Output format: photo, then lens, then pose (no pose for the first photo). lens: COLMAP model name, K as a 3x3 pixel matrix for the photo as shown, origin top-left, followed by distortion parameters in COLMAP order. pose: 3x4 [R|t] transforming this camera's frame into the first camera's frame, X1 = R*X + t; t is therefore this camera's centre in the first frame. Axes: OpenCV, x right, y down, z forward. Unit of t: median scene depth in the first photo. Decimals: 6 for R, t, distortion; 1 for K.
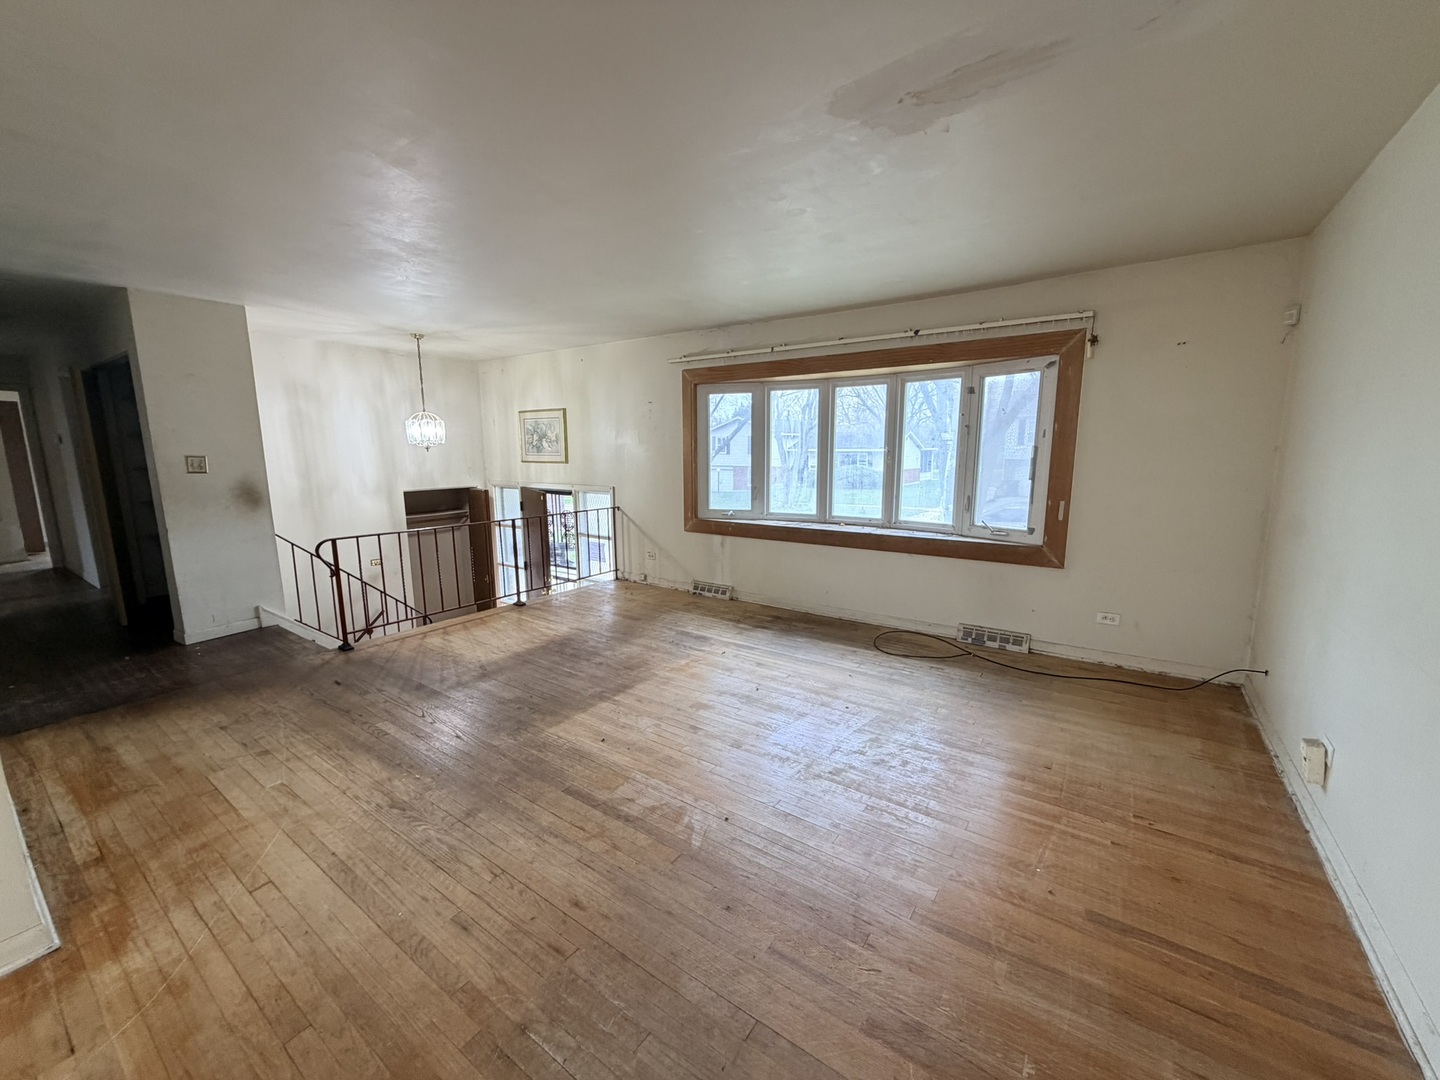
lens RADIAL K [[572.4, 0, 718.3], [0, 572.4, 541.1], [0, 0, 1]] dist [-0.001839, 0.000539]
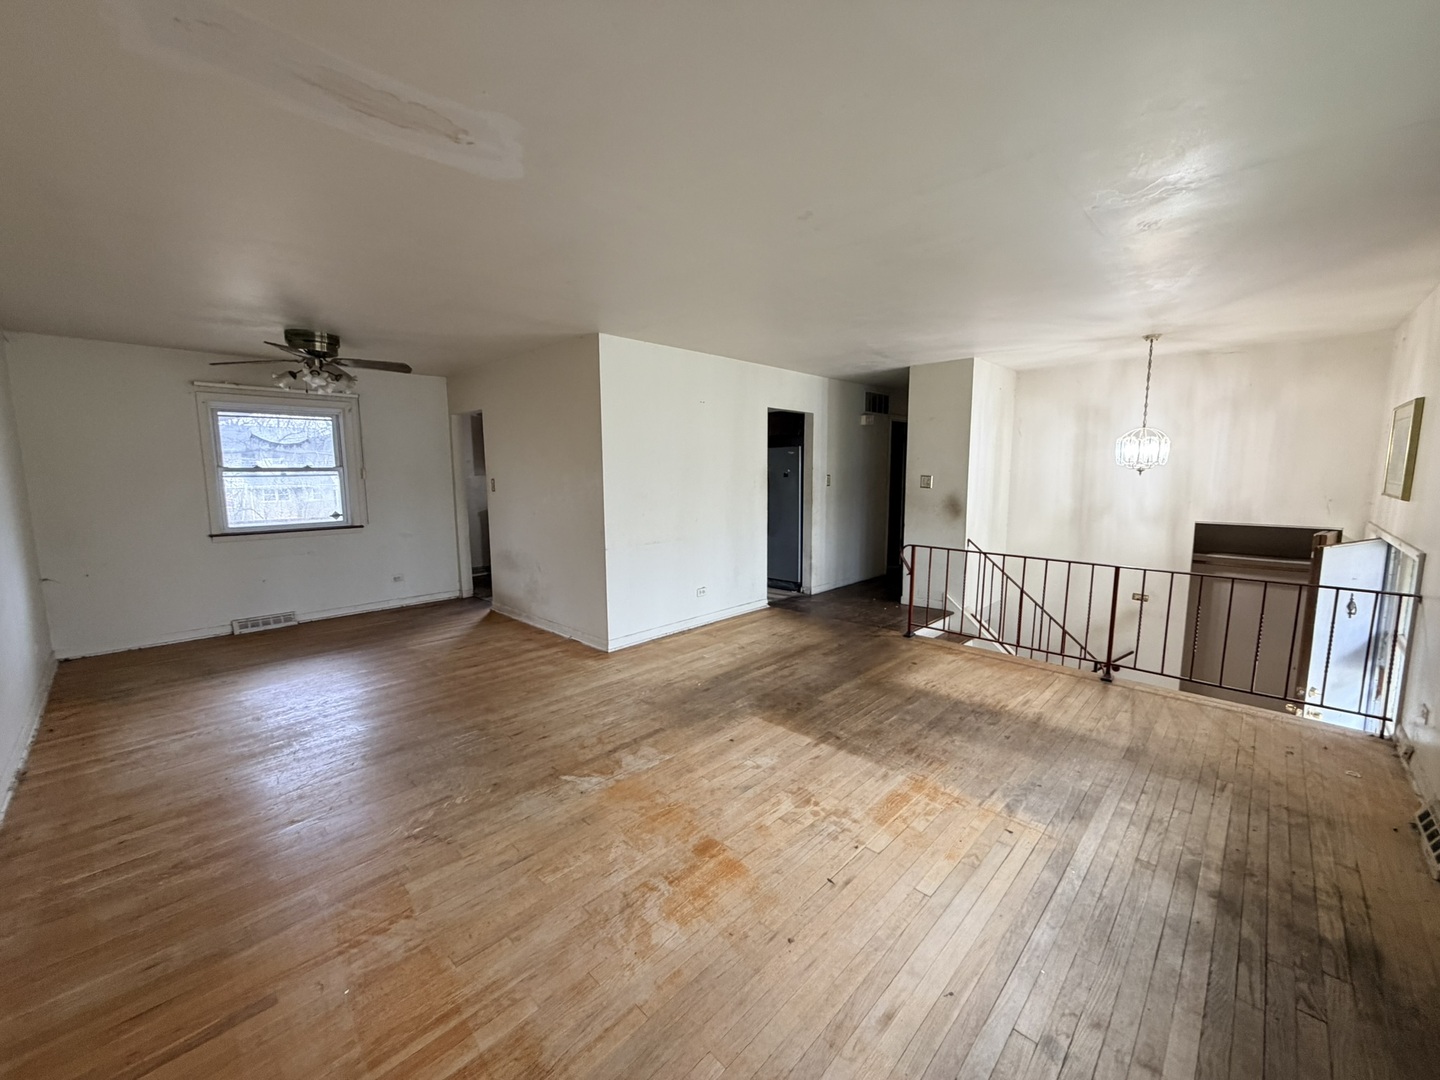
lens RADIAL K [[572.4, 0, 715.0], [0, 572.4, 541.2], [0, 0, 1]] dist [-0.001839, 0.000539]
pose [[-0.156343, 0.131392, -0.978924, 0.555899], [-0.154466, 0.975665, 0.155624, -0.128391], [0.975550, 0.175541, -0.132243, 0.699665]]
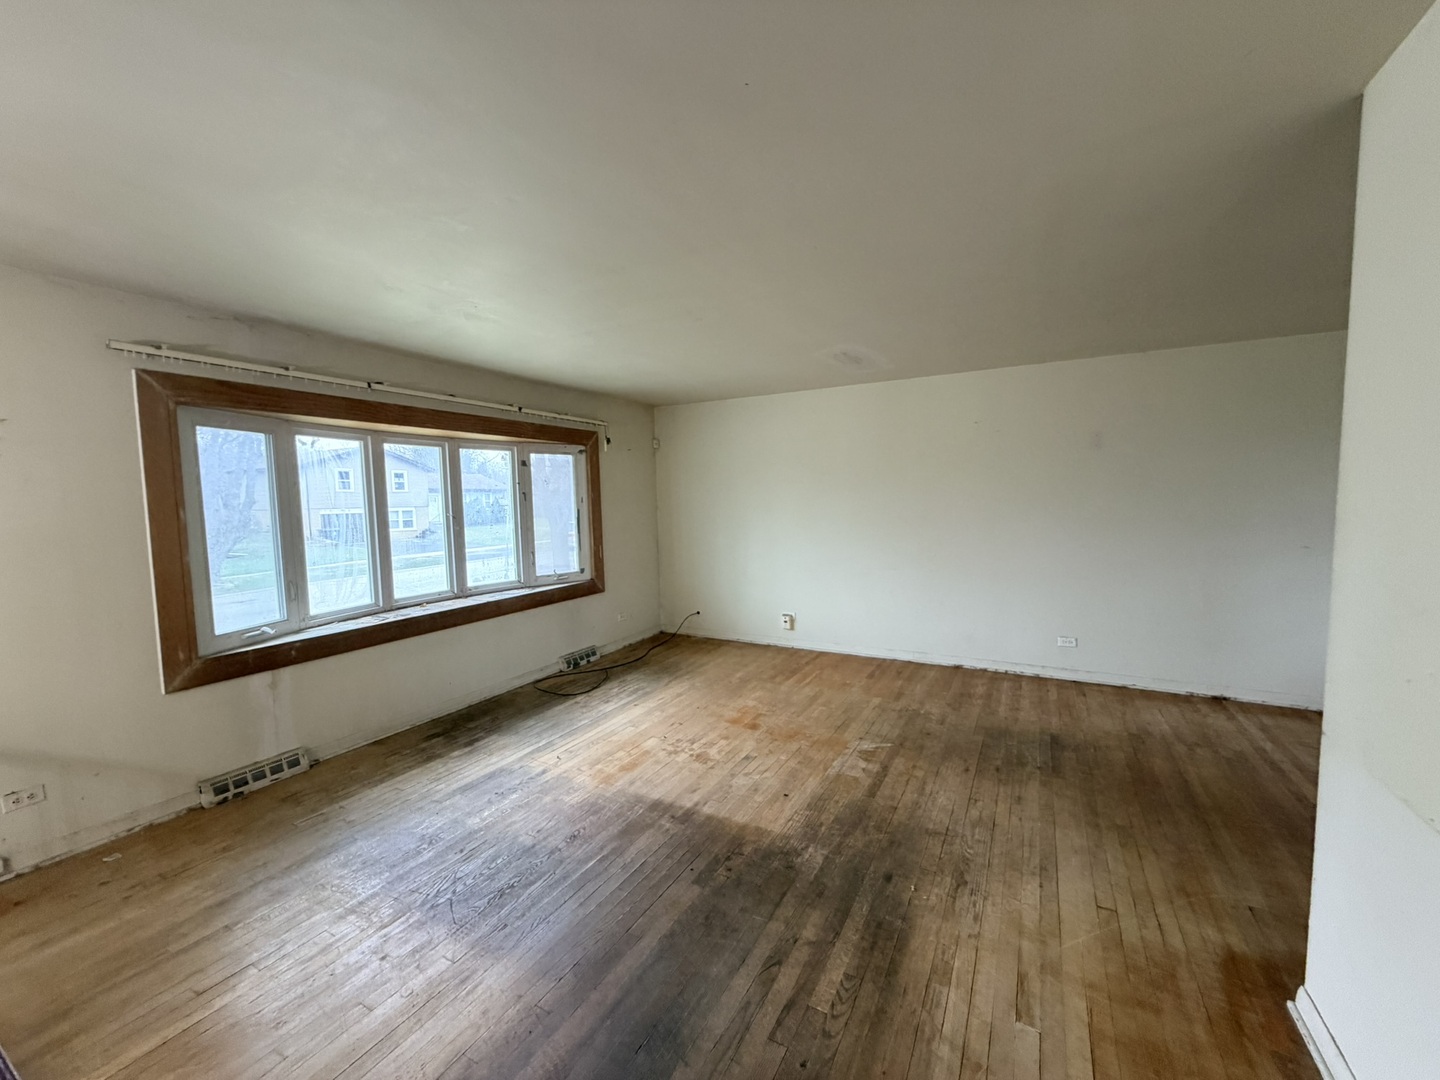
lens RADIAL K [[572.4, 0, 716.4], [0, 572.4, 540.9], [0, 0, 1]] dist [-0.001839, 0.000539]
pose [[-0.102555, -0.067508, 0.992434, -0.781887], [0.181107, 0.979752, 0.085360, -0.137205], [-0.978102, 0.188491, -0.088252, 0.752531]]
